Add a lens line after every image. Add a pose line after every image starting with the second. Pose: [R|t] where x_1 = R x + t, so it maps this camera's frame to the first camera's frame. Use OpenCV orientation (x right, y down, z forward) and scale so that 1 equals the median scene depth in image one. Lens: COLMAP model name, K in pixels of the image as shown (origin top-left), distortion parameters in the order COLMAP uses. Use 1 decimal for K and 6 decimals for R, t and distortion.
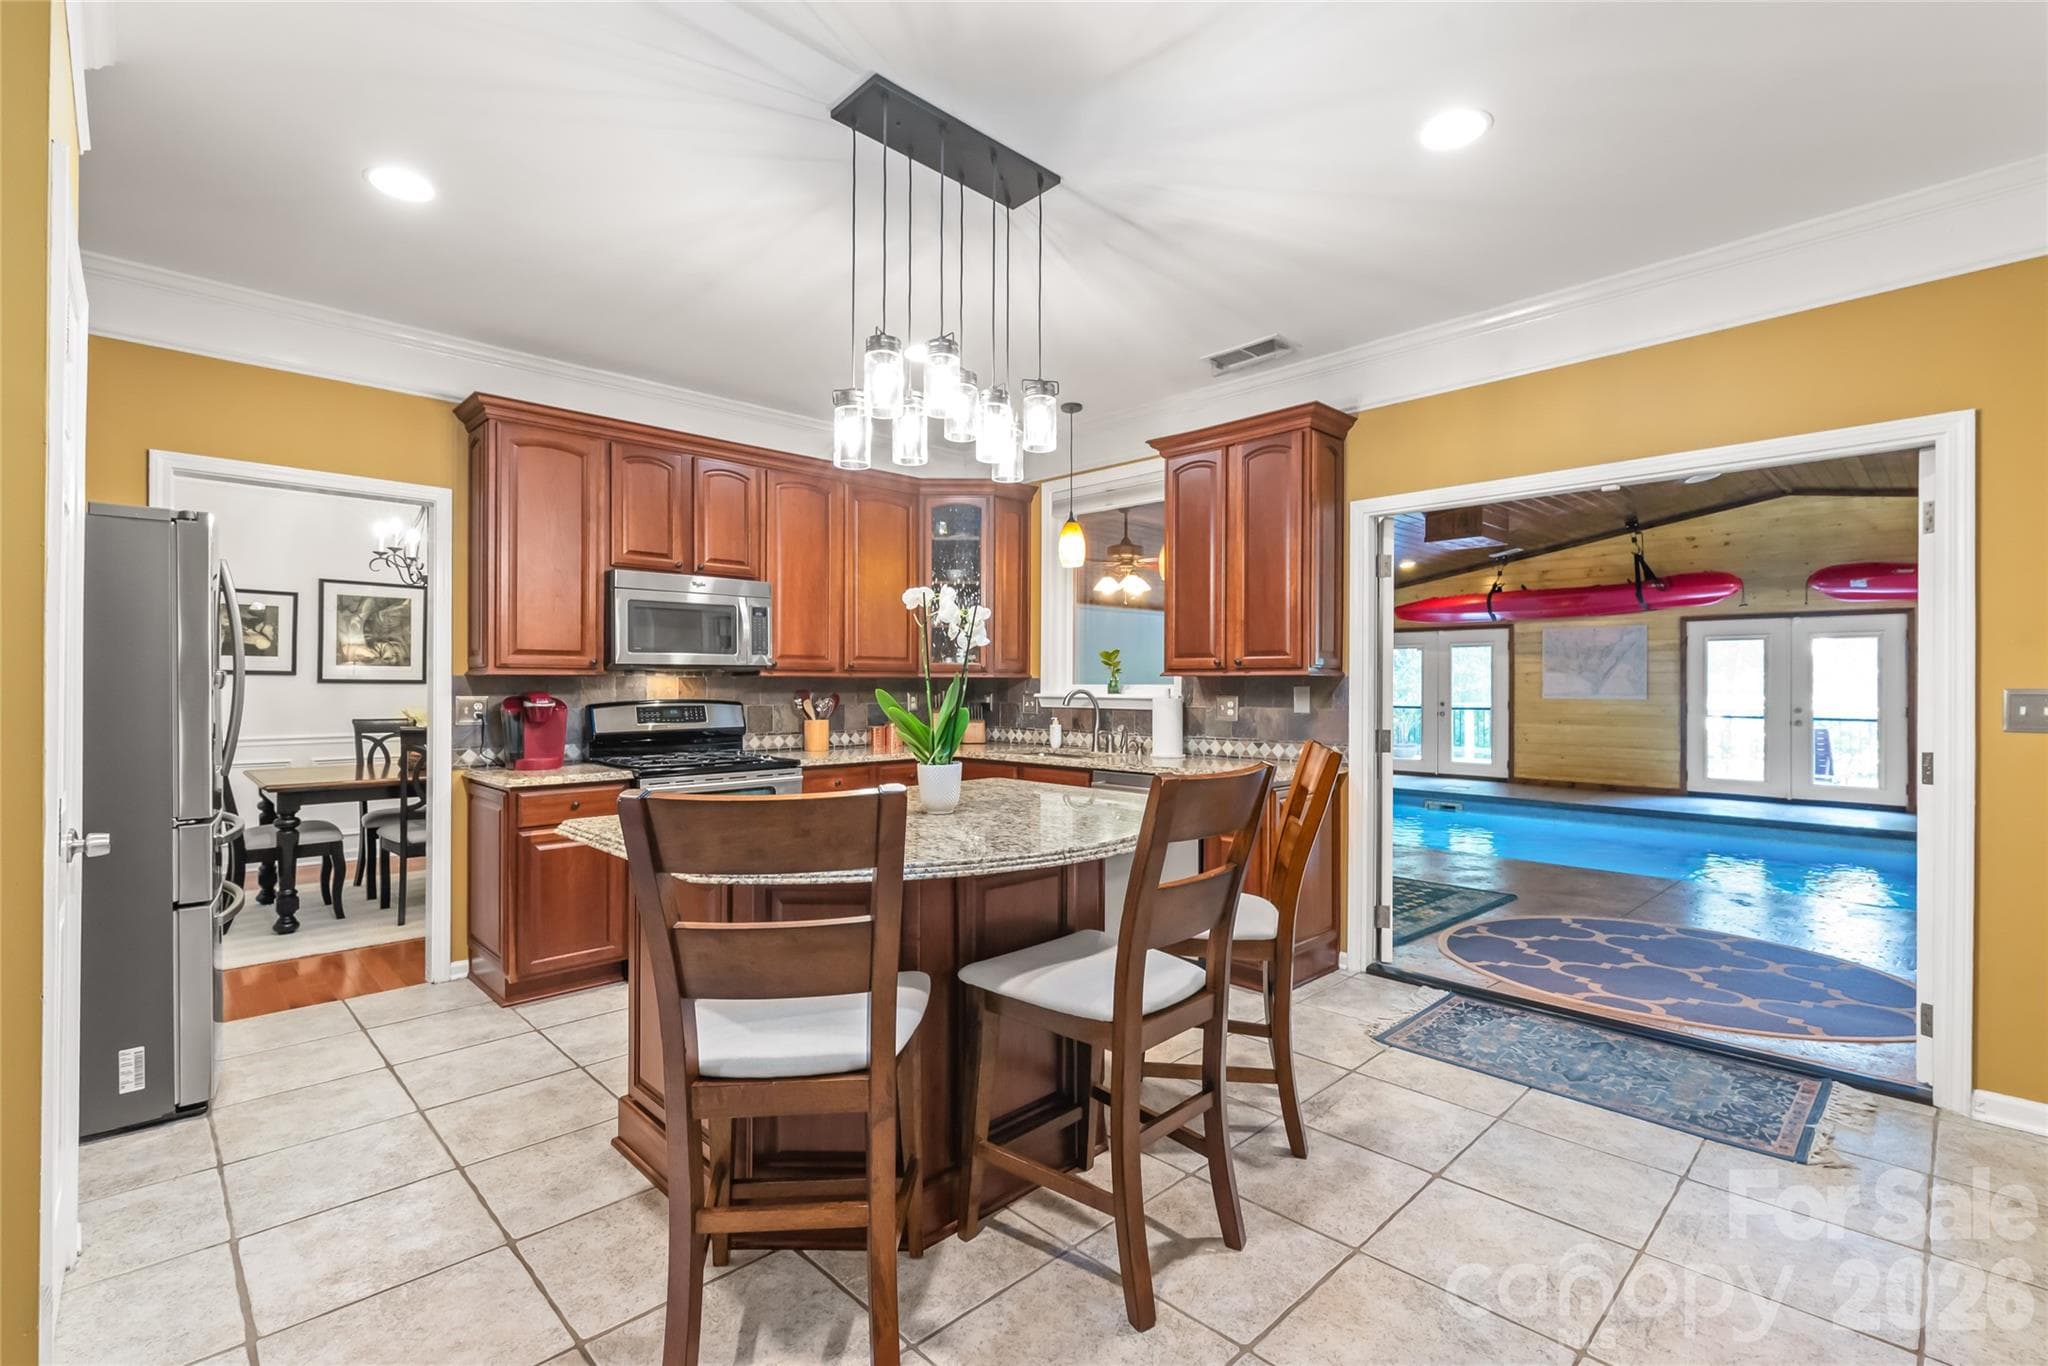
lens RADIAL K [[914.5, 0, 1019.8], [0, 914.5, 679.5], [0, 0, 1]] dist [-0.001132, -0.000125]
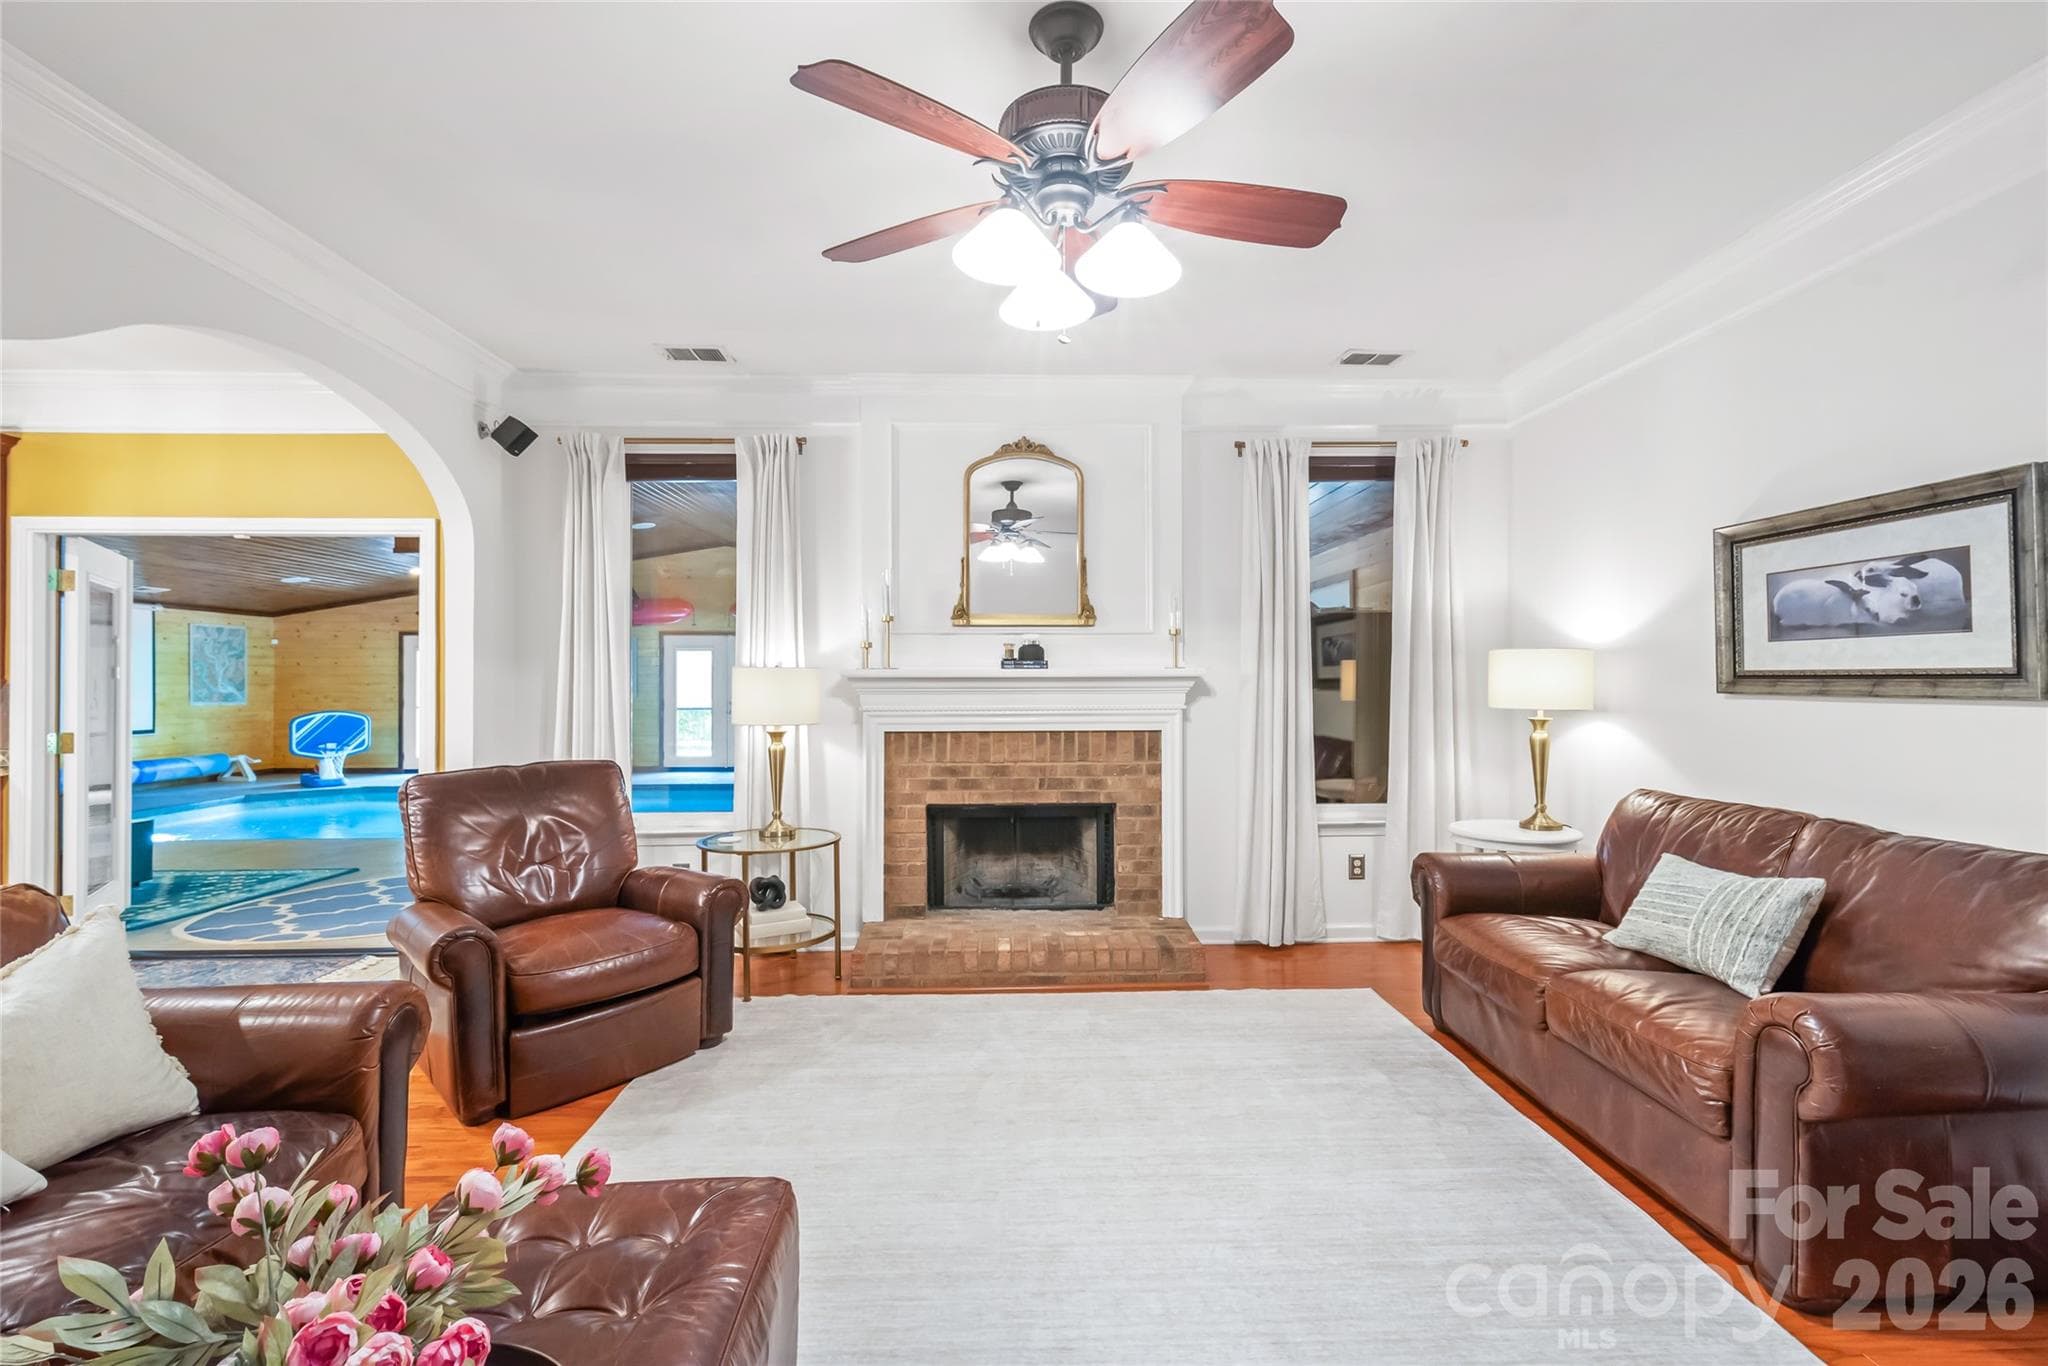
lens RADIAL K [[881.4, 0, 1016.1], [0, 881.4, 677.1], [0, 0, 1]] dist [-0.000797, -0.000171]
pose [[0.663950, 0.000312, 0.747777, 0.358402], [-0.000118, 1.000000, -0.000313, -0.010427], [-0.747777, 0.000119, 0.663950, -0.503855]]
